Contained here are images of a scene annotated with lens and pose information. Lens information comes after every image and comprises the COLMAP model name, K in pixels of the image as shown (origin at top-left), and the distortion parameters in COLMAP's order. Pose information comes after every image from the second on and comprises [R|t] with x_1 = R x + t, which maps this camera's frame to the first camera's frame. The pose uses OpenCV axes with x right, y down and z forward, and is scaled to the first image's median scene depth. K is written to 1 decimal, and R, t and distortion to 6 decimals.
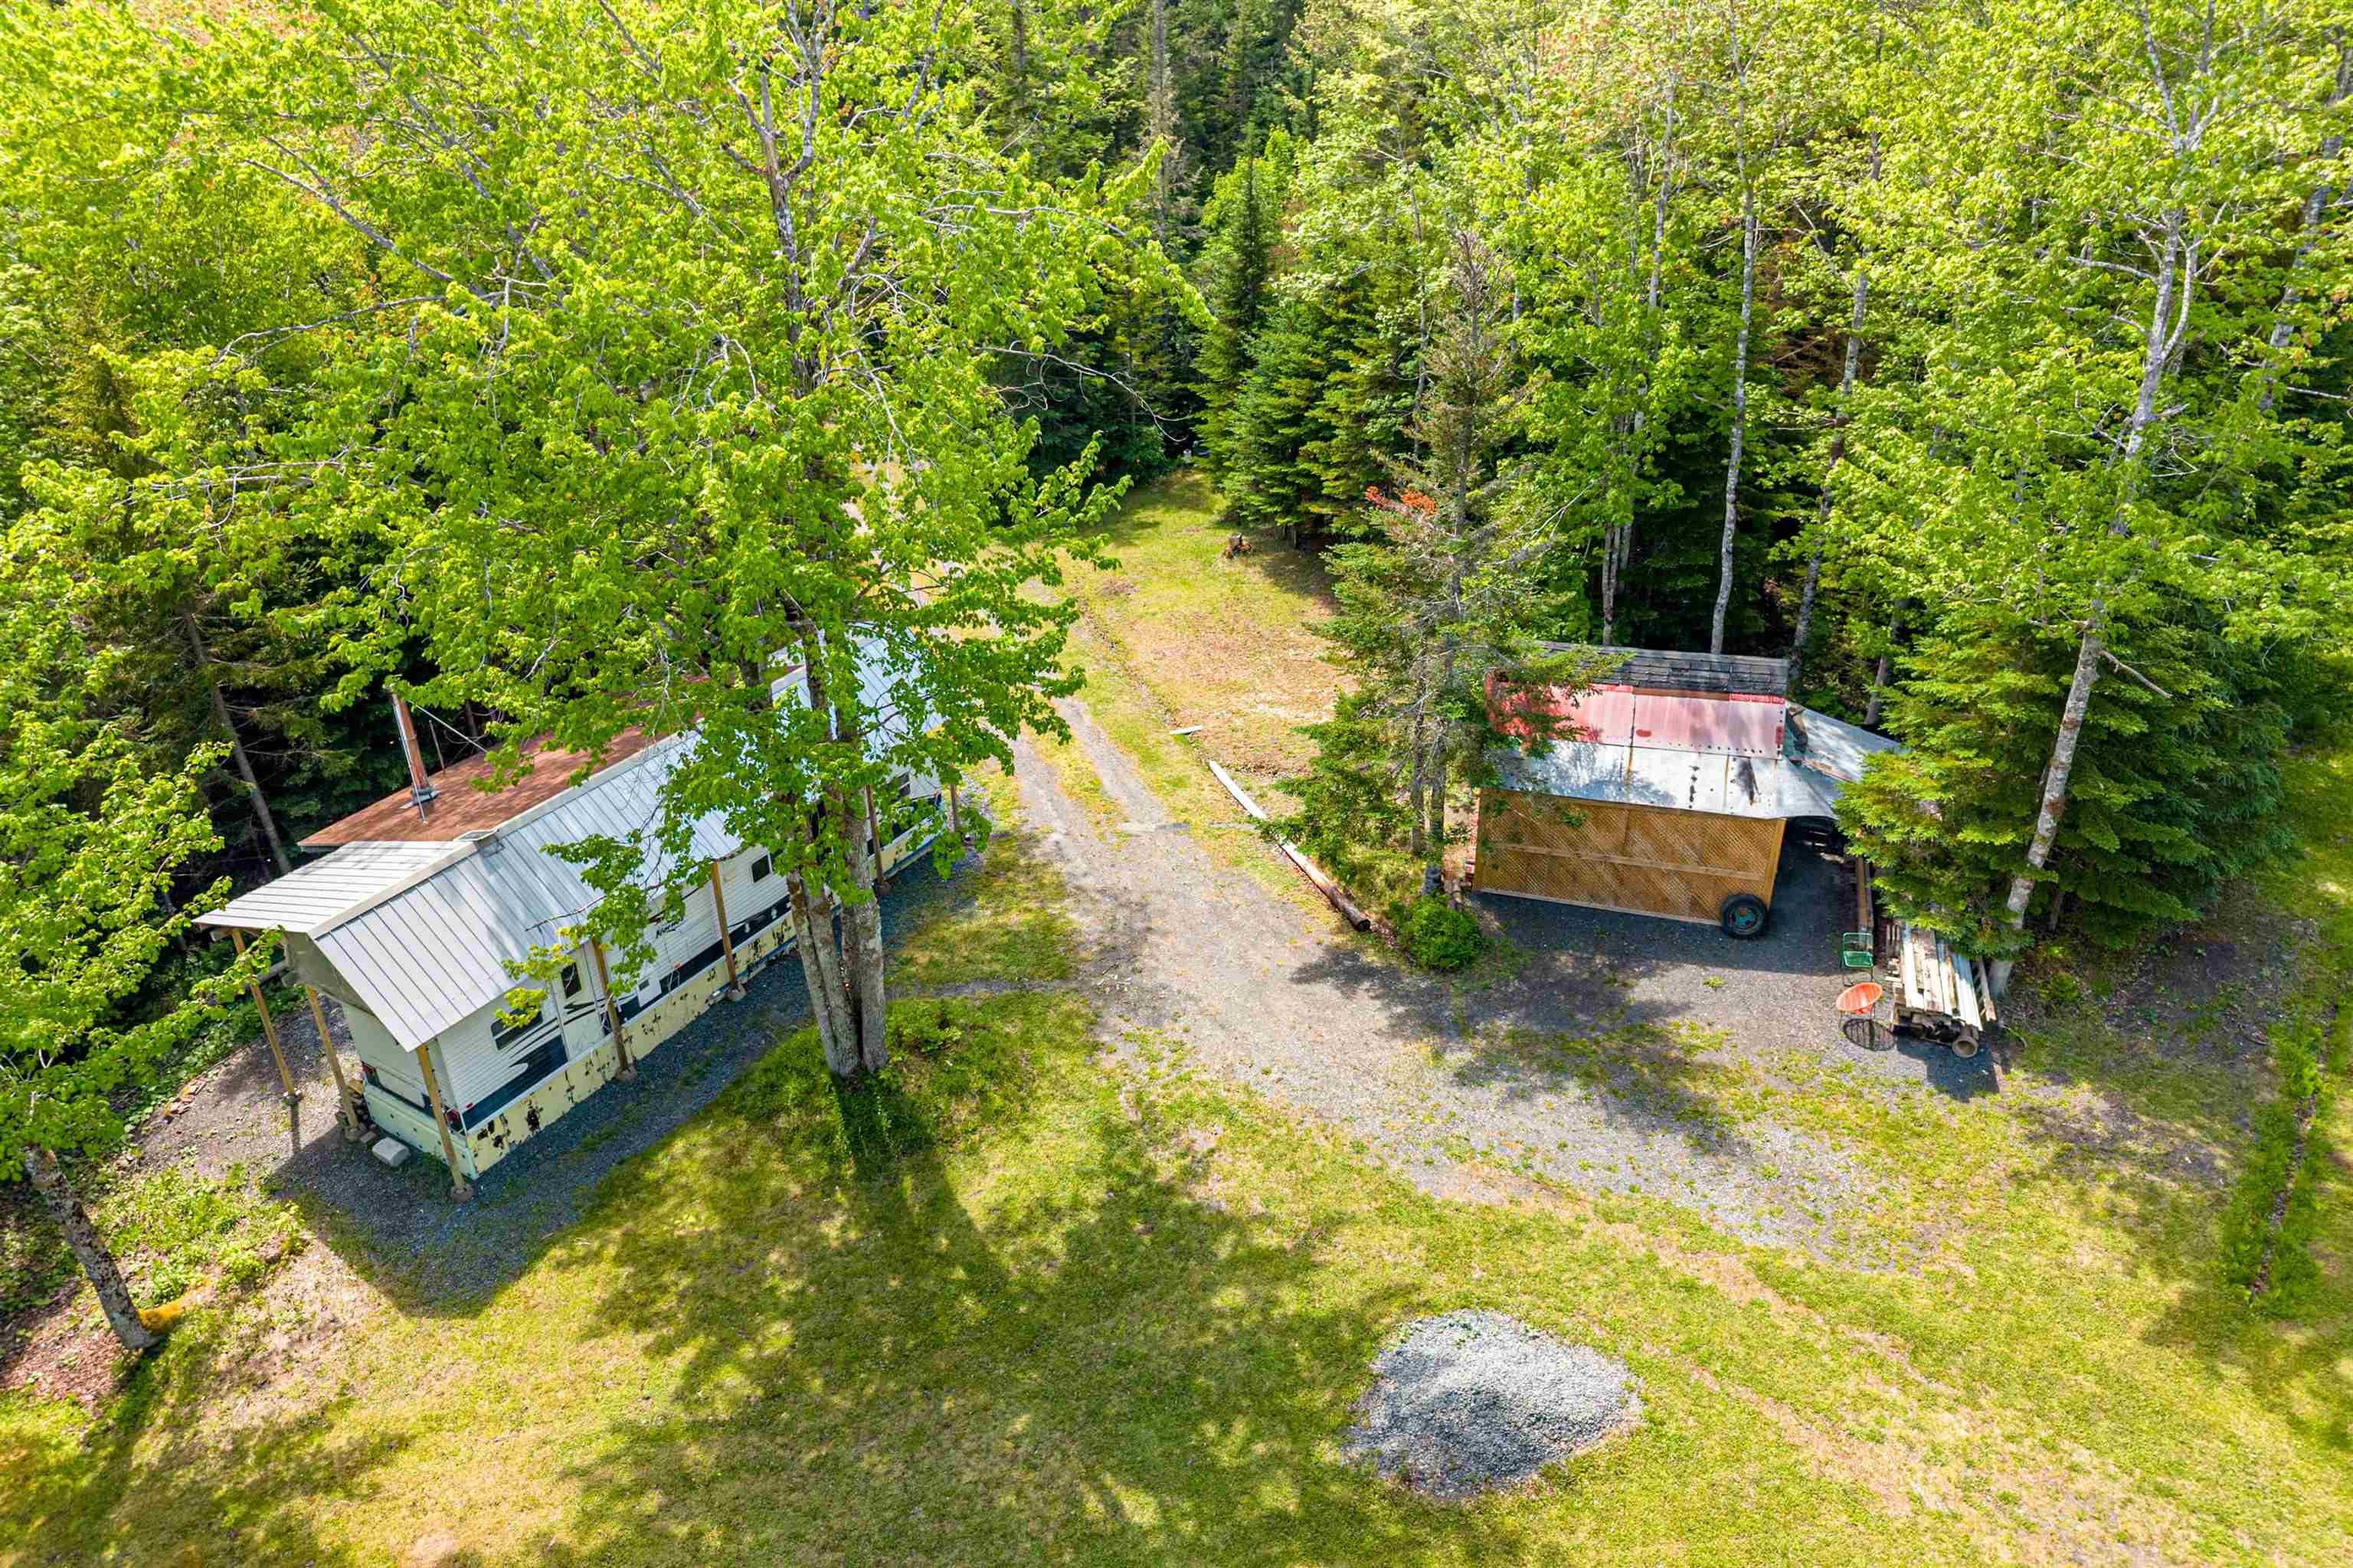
lens RADIAL K [[1546.4, 0, 1160.4], [0, 1546.4, 748.7], [0, 0, 1]] dist [0.012591, -0.021181]
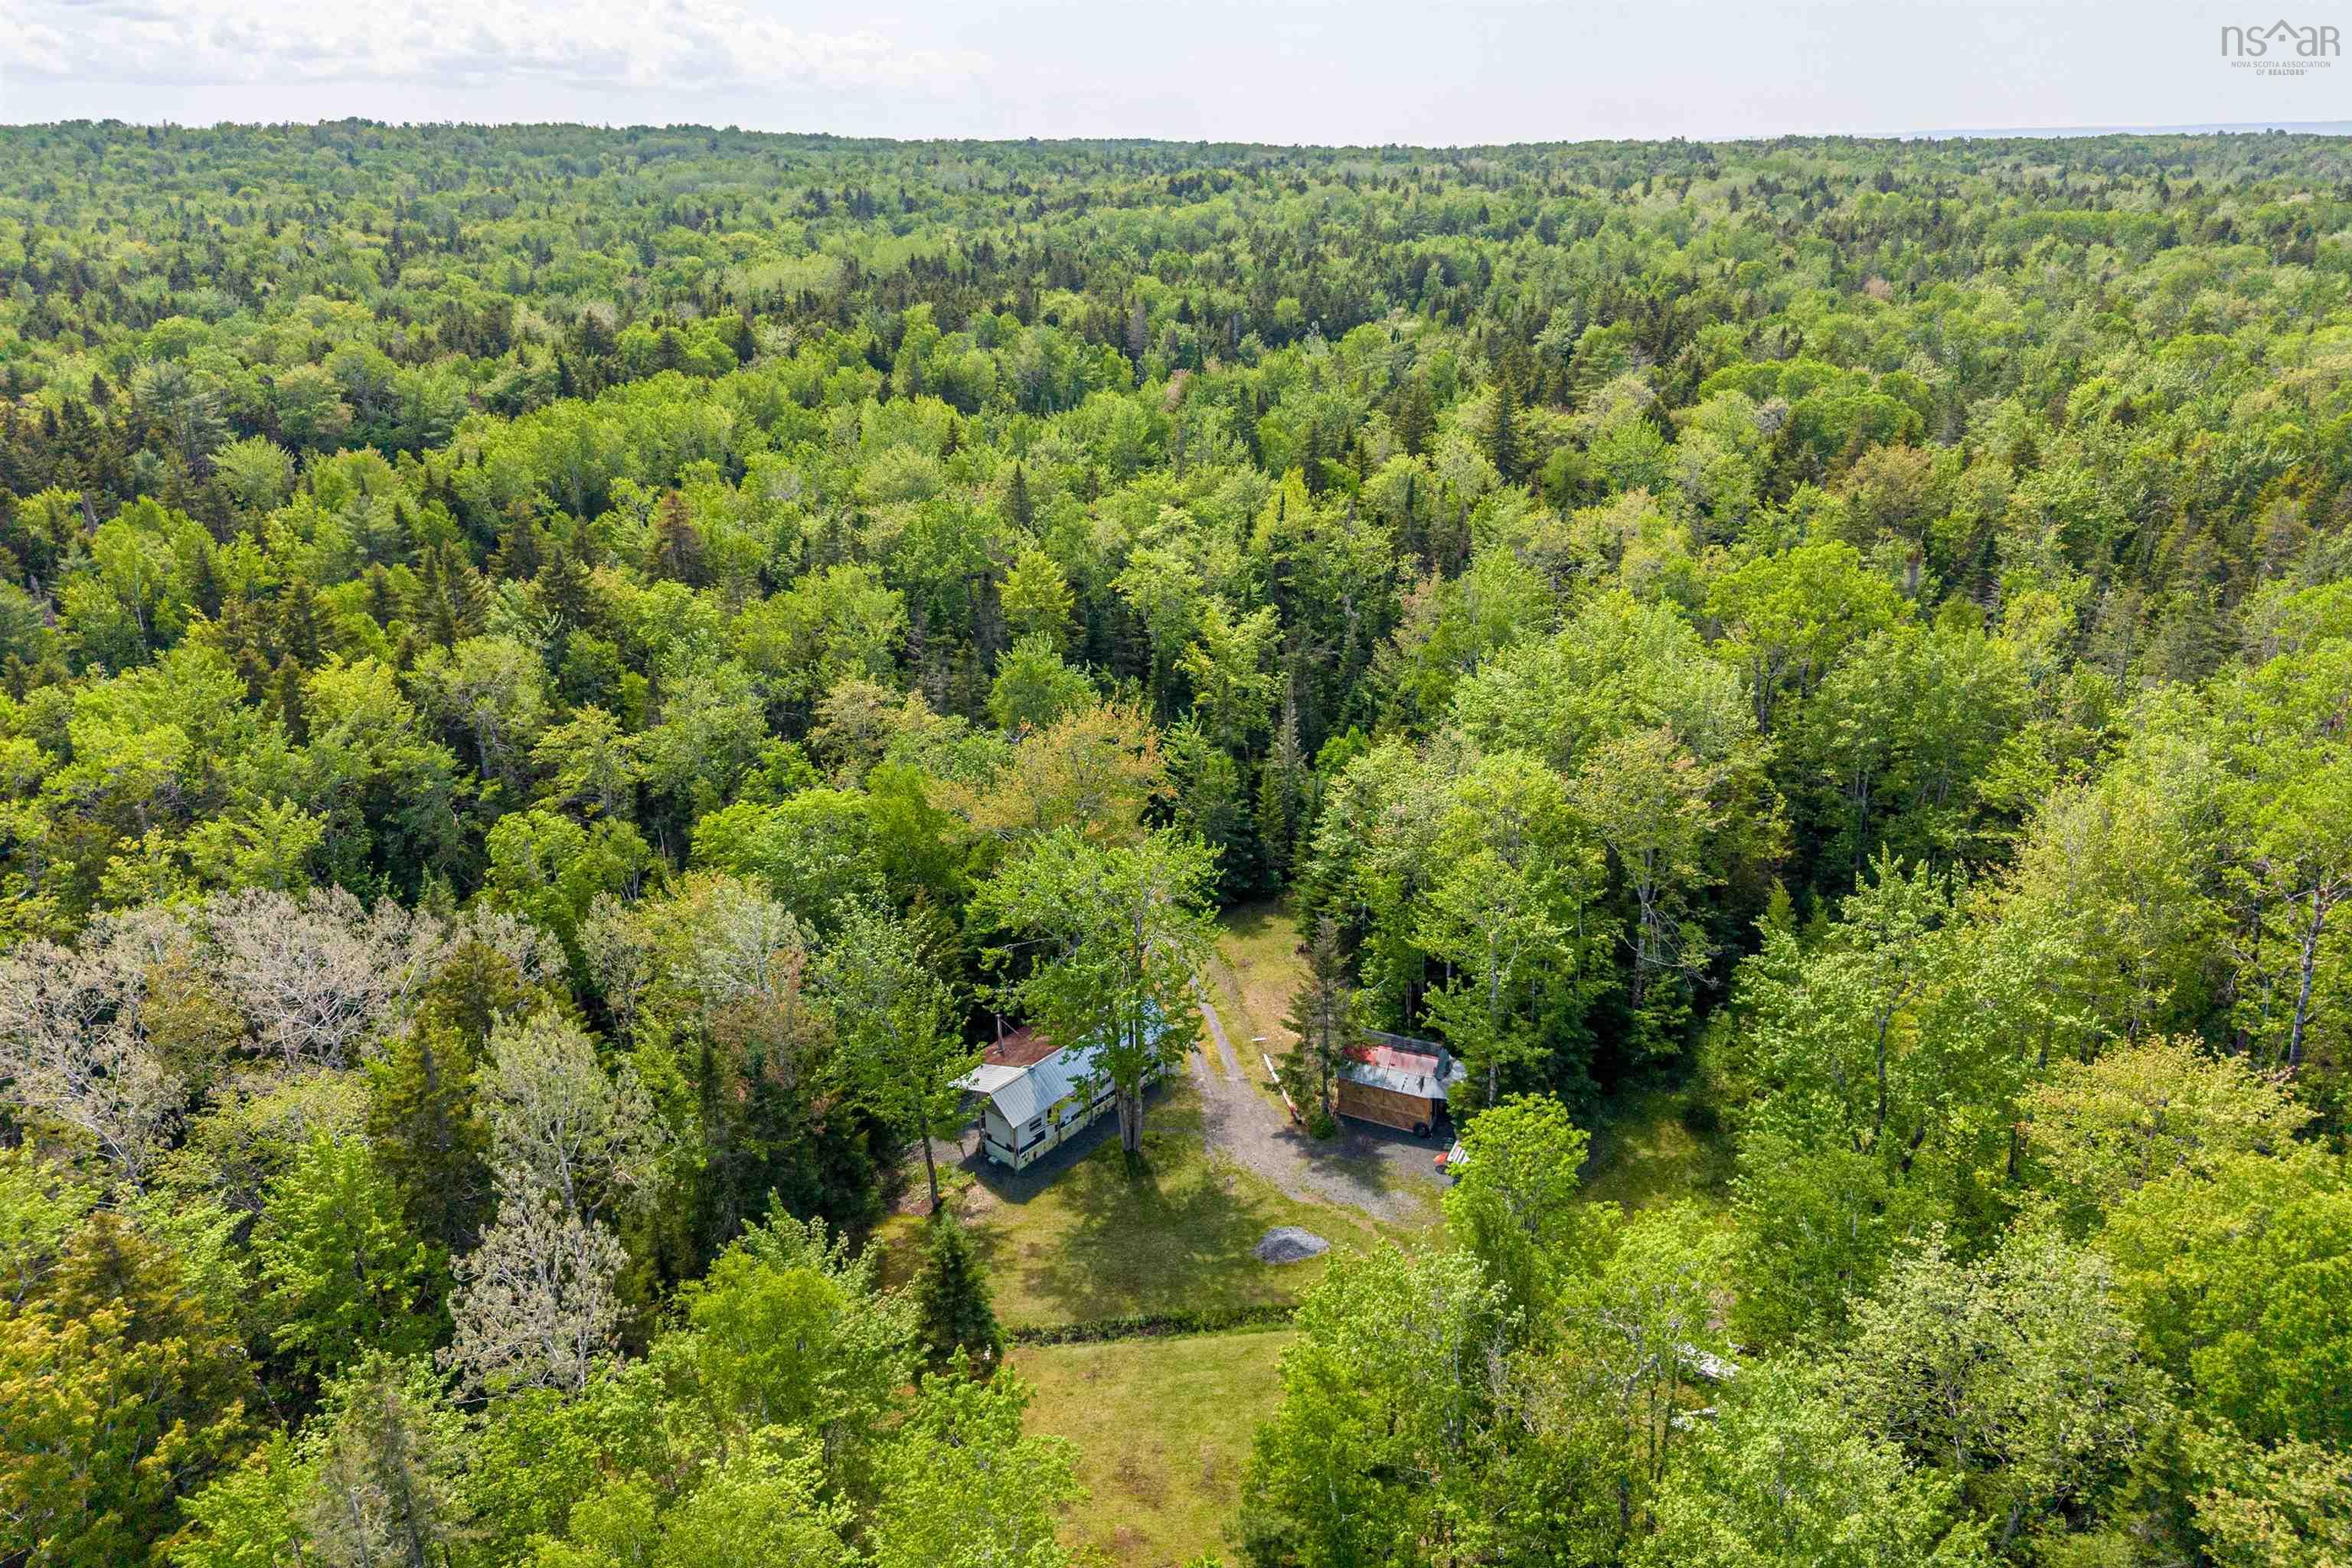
lens RADIAL K [[1570.1, 0, 1151.2], [0, 1570.1, 736.9], [0, 0, 1]] dist [0.052993, -0.049706]
pose [[0.986618, 0.058600, -0.152154, 0.313067], [-0.078581, 0.988549, -0.128822, -0.238687], [0.142863, 0.139054, 0.979926, -2.475886]]
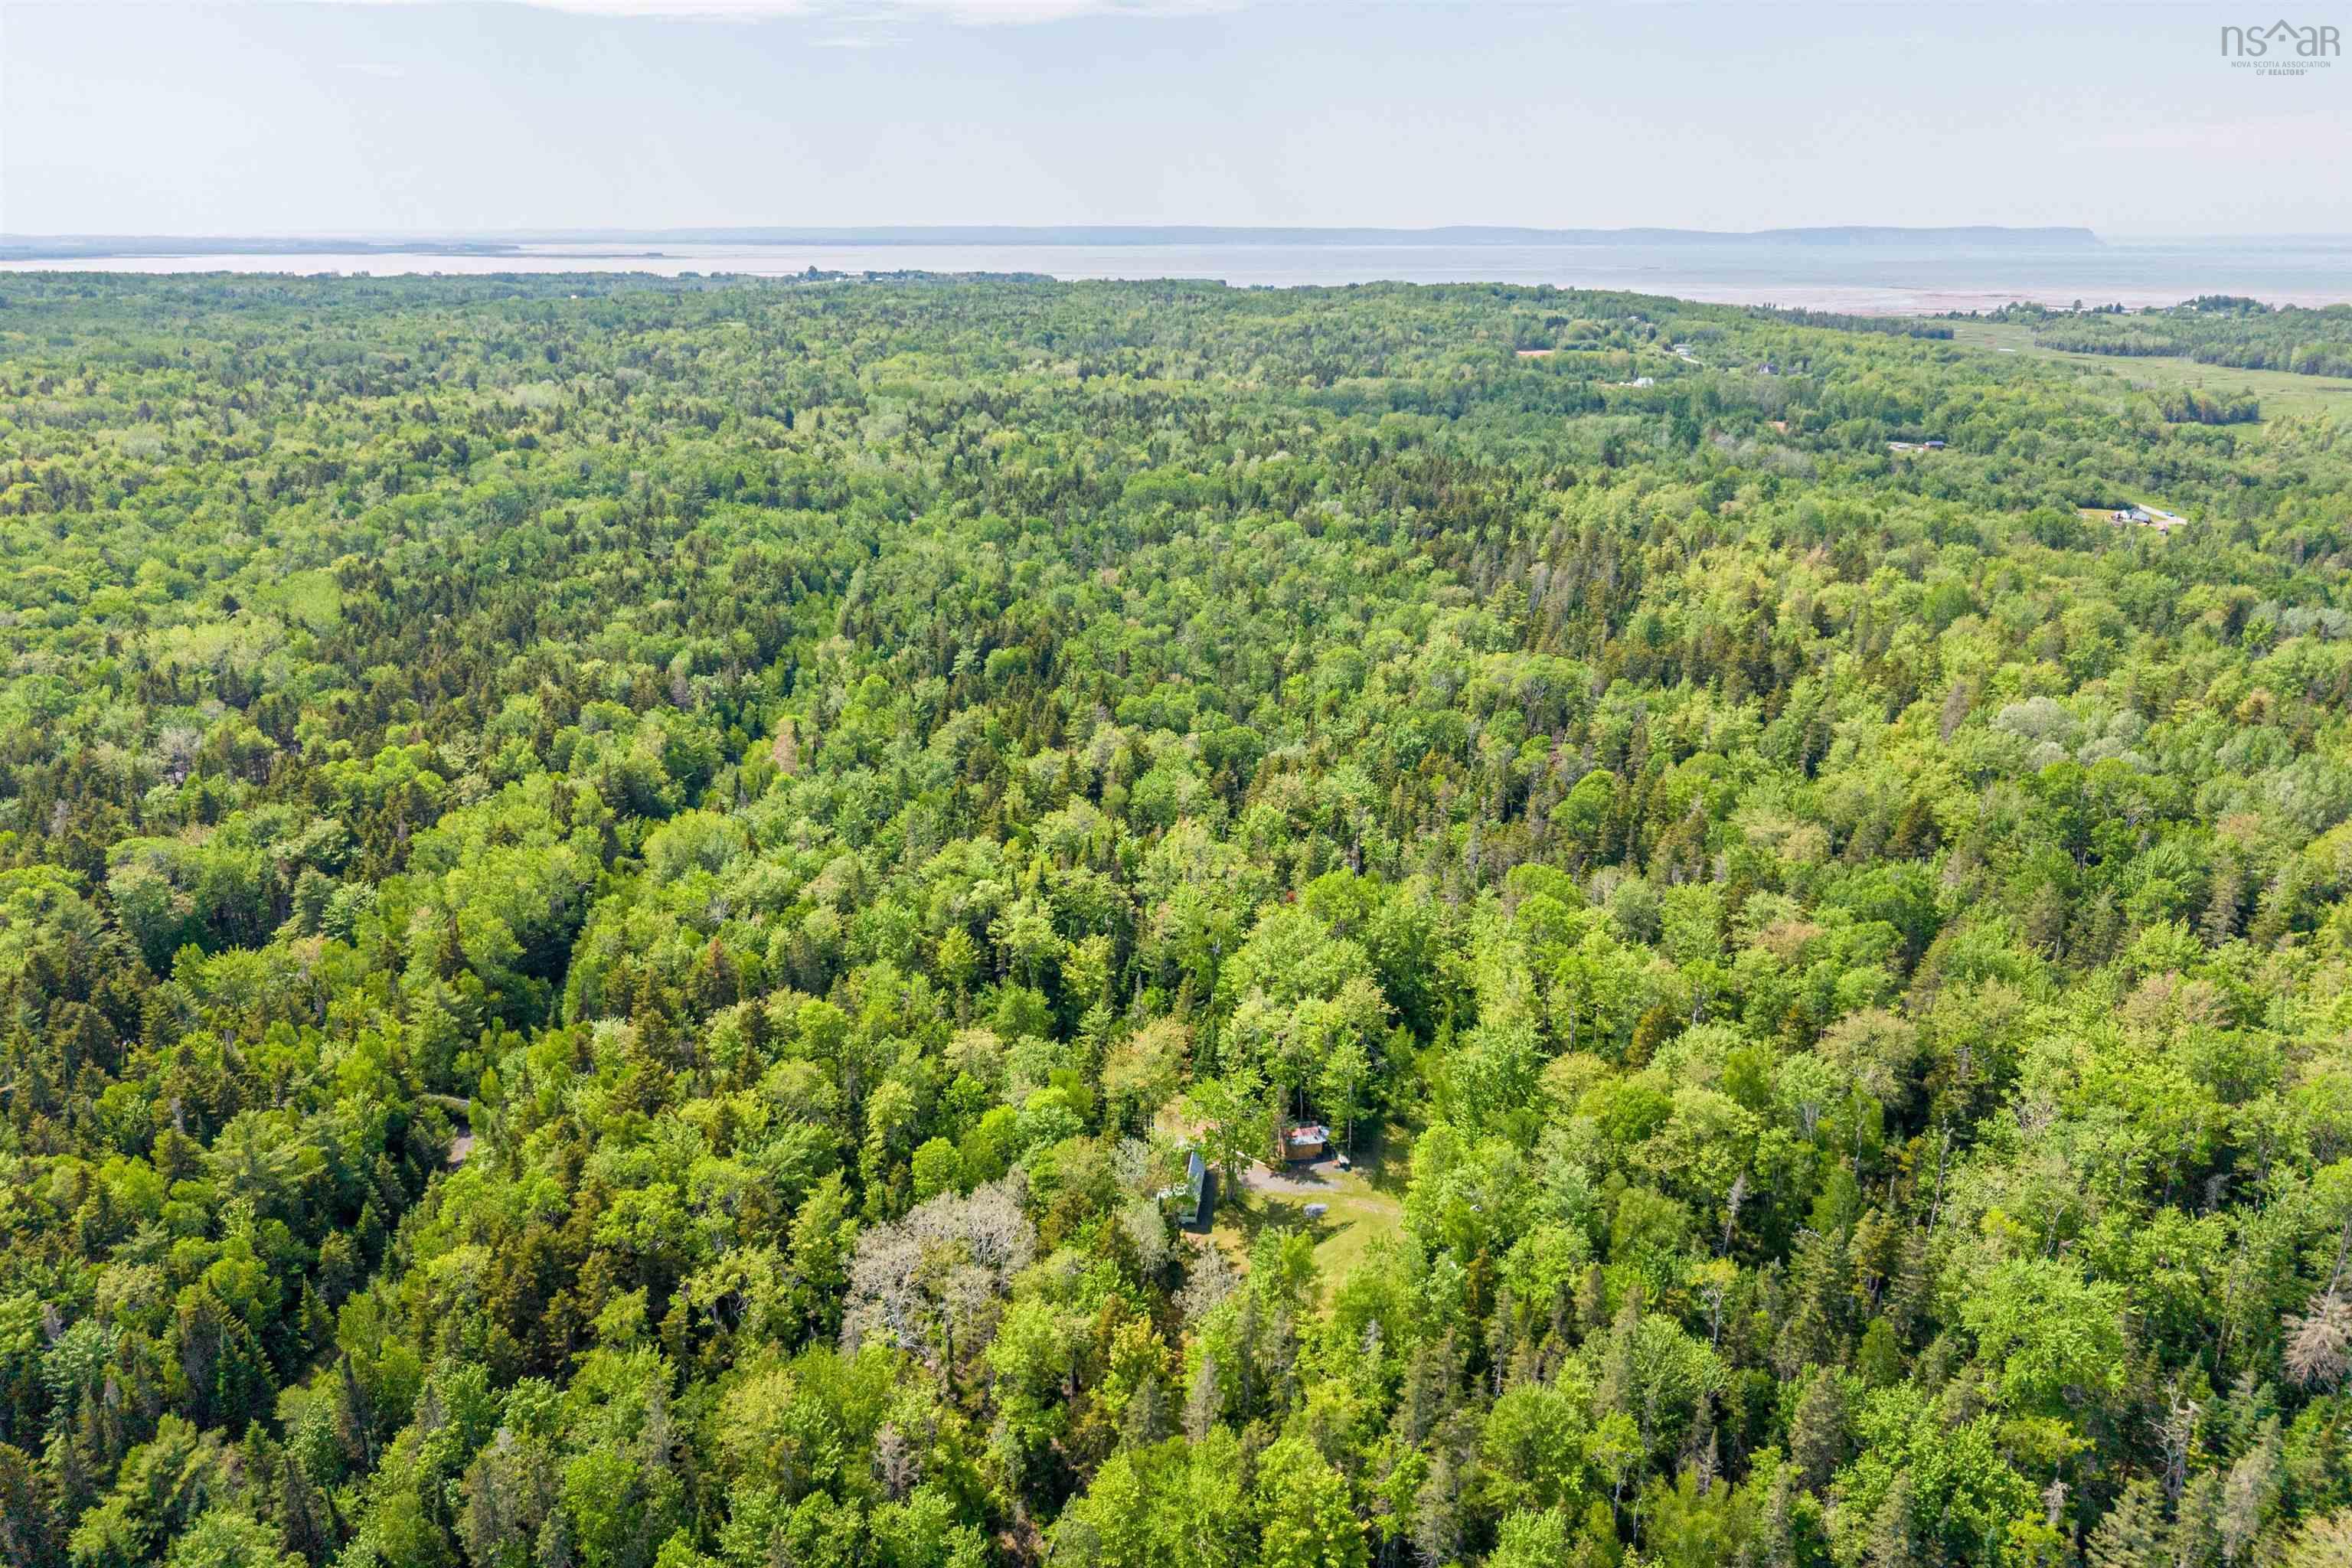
lens RADIAL K [[1545.7, 0, 1160.0], [0, 1545.7, 748.7], [0, 0, 1]] dist [0.012591, -0.021181]
pose [[0.904016, -0.111182, 0.412788, -3.696358], [0.186660, 0.971339, -0.147165, -0.984134], [-0.384595, 0.210091, 0.898860, -6.783949]]
